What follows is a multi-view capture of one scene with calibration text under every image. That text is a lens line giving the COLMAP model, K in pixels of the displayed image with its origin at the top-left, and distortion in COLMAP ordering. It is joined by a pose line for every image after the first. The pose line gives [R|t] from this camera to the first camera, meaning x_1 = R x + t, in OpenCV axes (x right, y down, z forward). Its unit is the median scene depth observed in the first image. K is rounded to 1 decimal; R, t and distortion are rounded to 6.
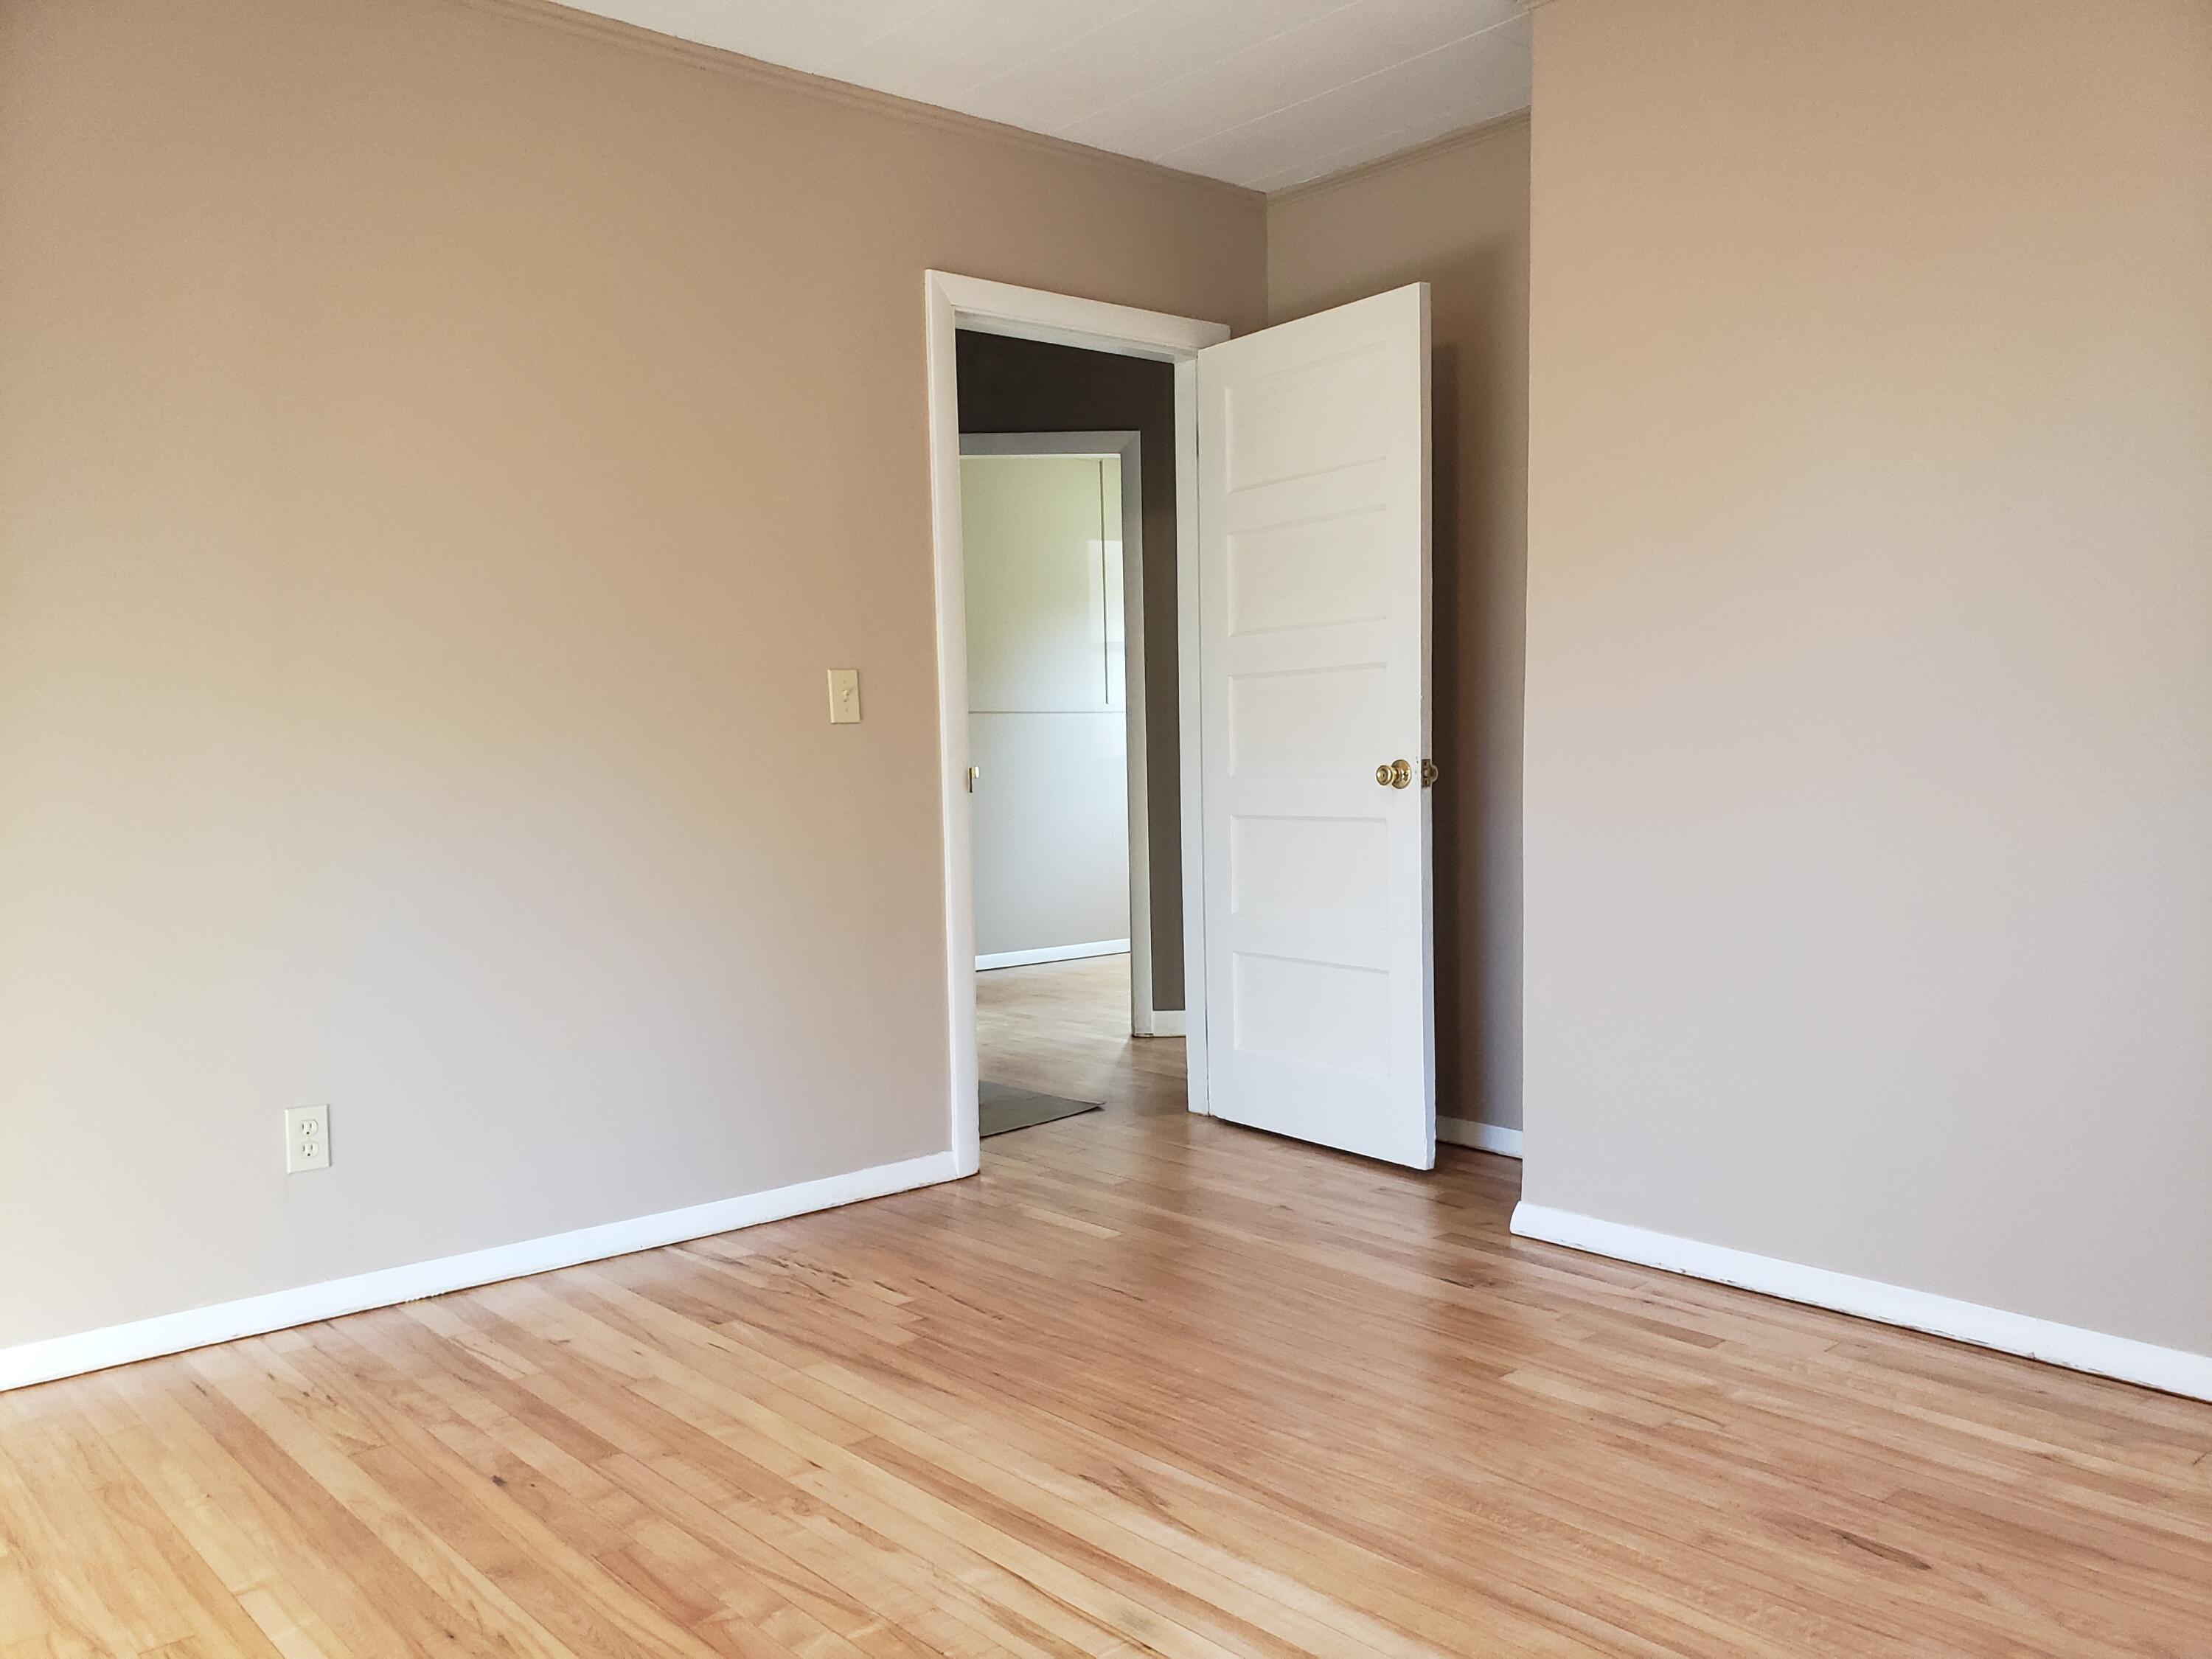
lens RADIAL K [[1736.1, 0, 1094.7], [0, 1736.1, 819.4], [0, 0, 1]] dist [0.030395, -0.005523]
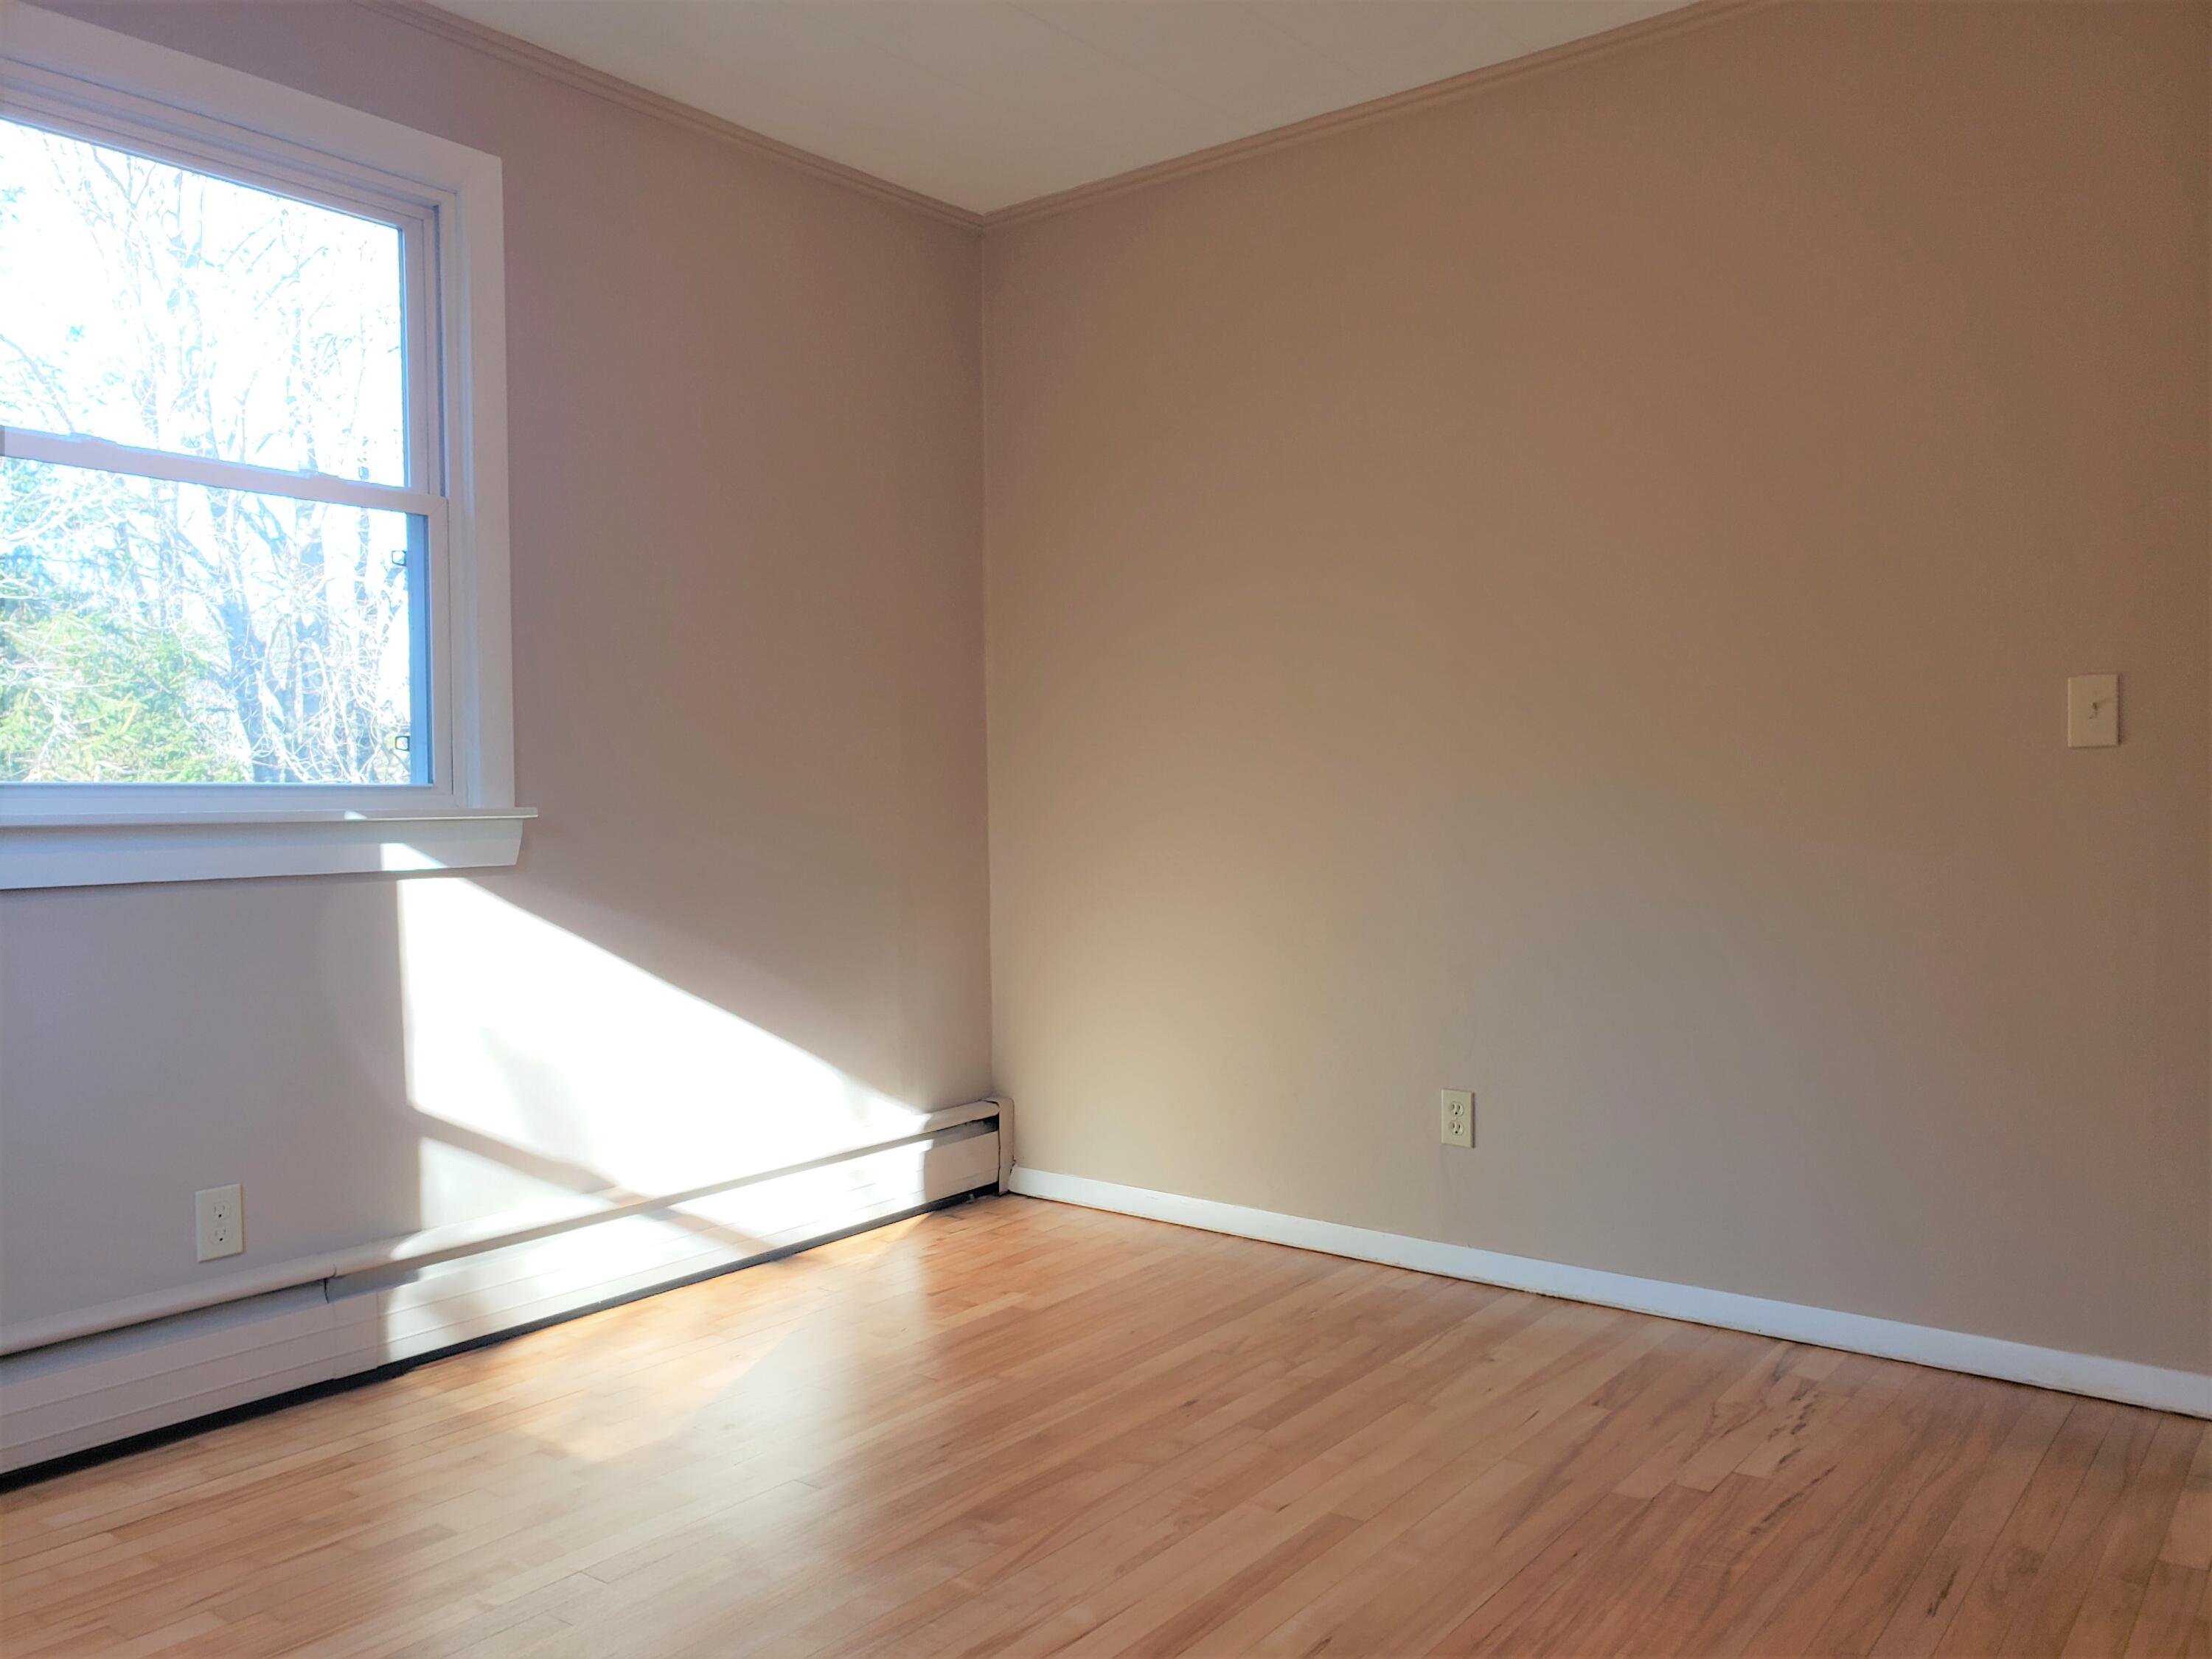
lens RADIAL K [[1736.1, 0, 1092.4], [0, 1736.1, 846.2], [0, 0, 1]] dist [0.030395, -0.005523]
pose [[0.200796, 0.055618, -0.978053, 0.629927], [-0.030607, 0.998256, 0.050483, -0.047577], [0.979155, 0.019798, 0.202148, 0.549605]]
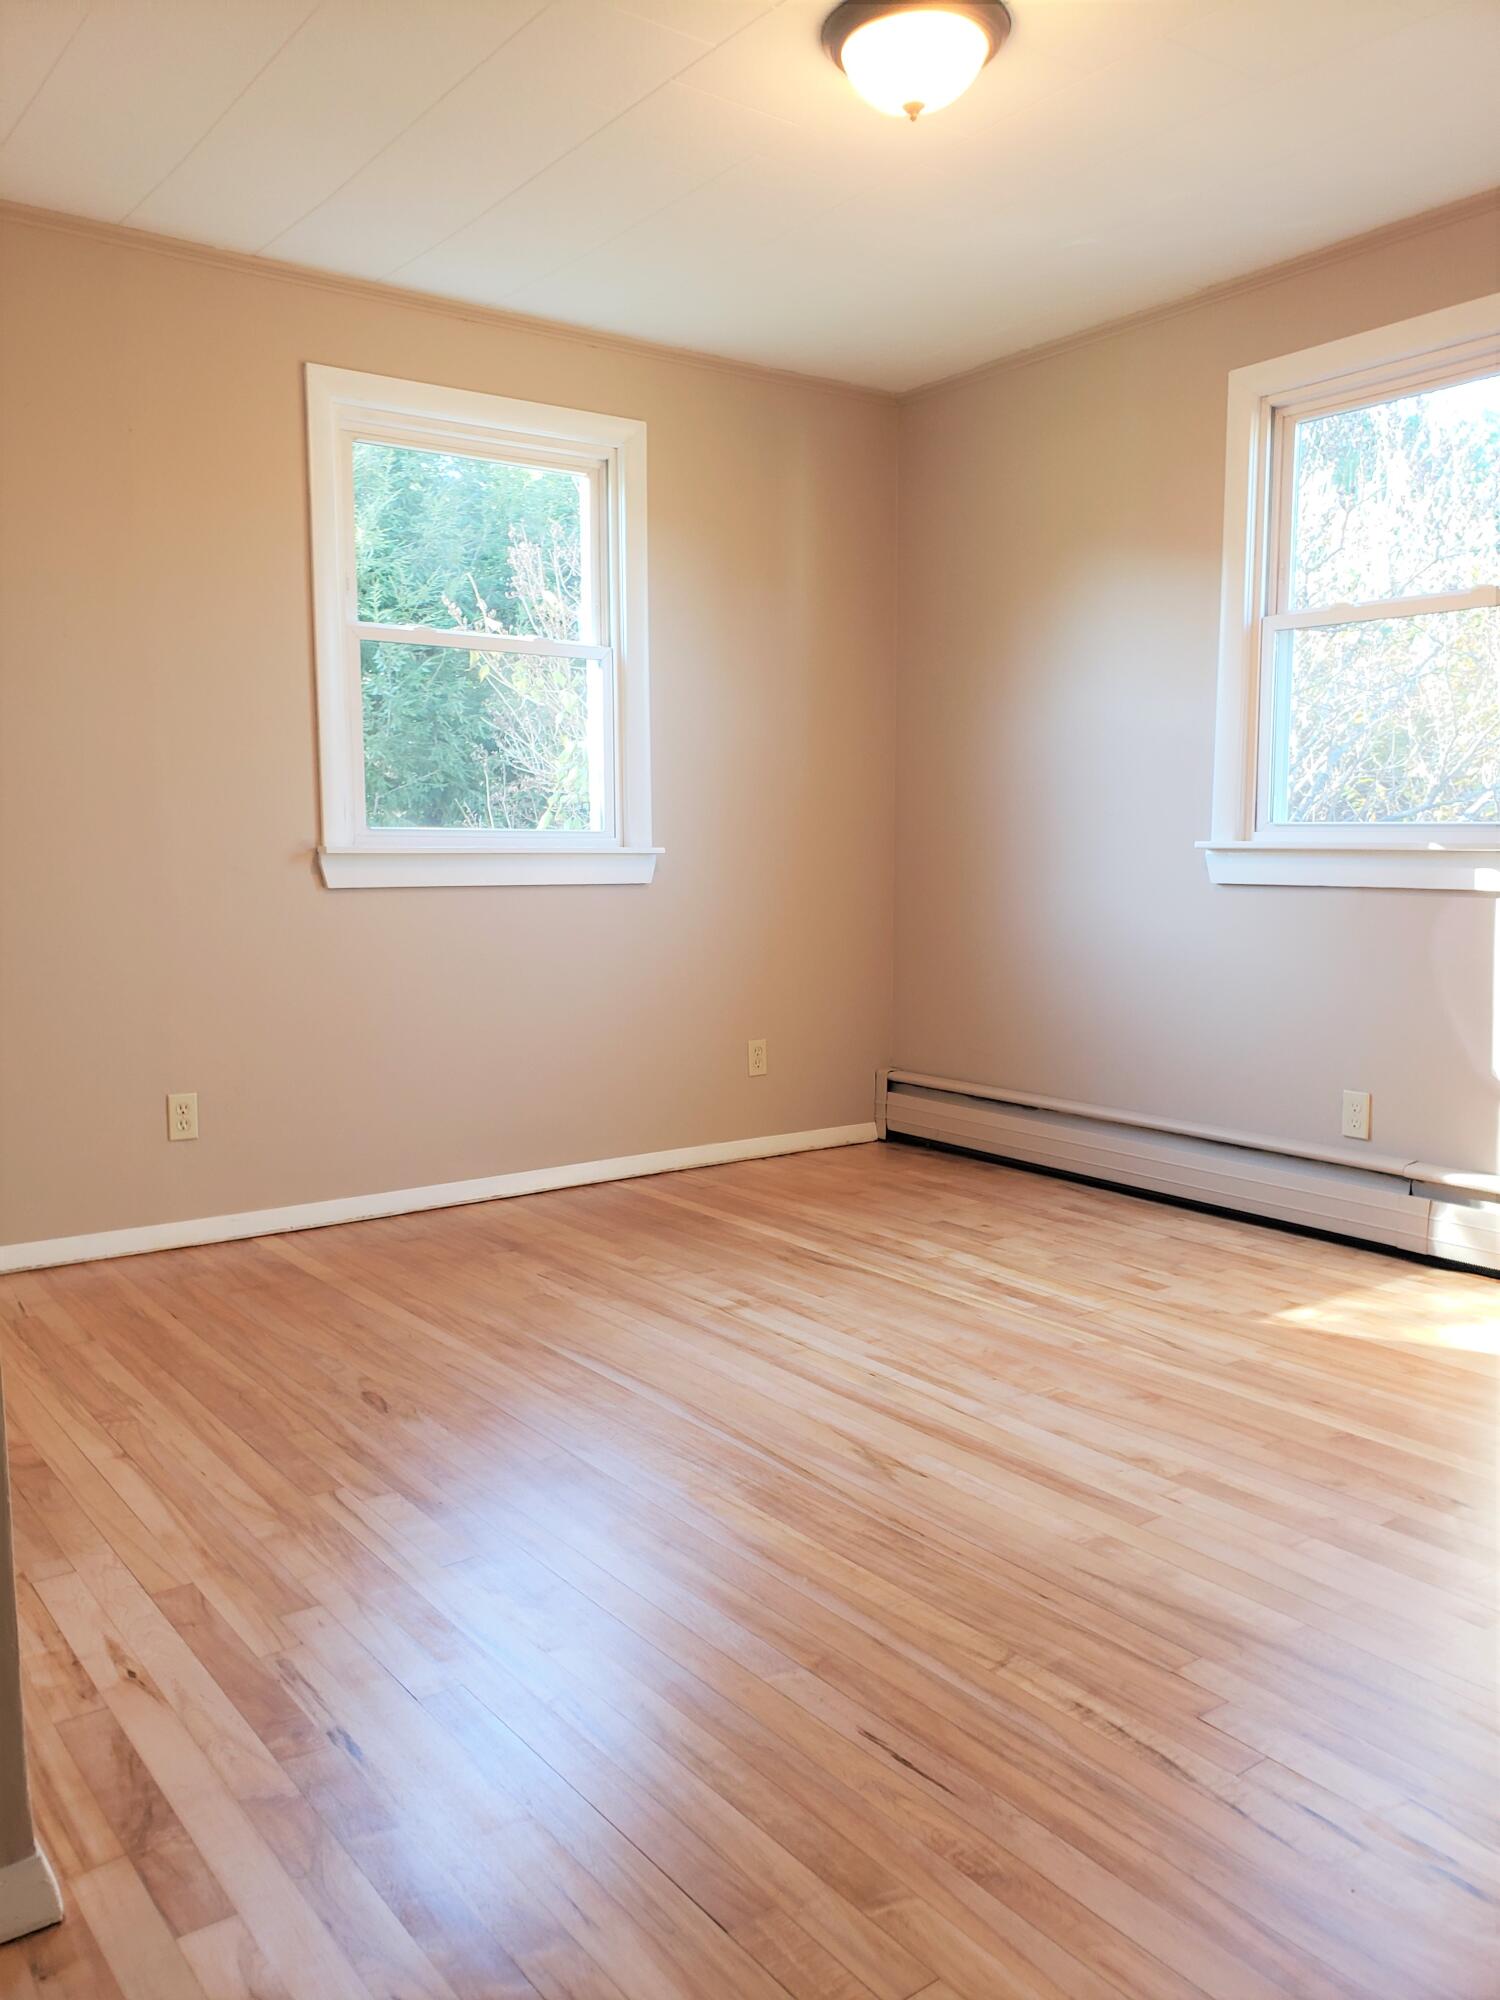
lens RADIAL K [[1569.7, 0, 756.3], [0, 1569.7, 984.8], [0, 0, 1]] dist [0.030395, -0.005523]
pose [[-0.997653, 0.020978, 0.065185, 0.023427], [0.029277, 0.991201, 0.129091, -0.068031], [-0.061904, 0.130696, -0.989488, 1.571341]]
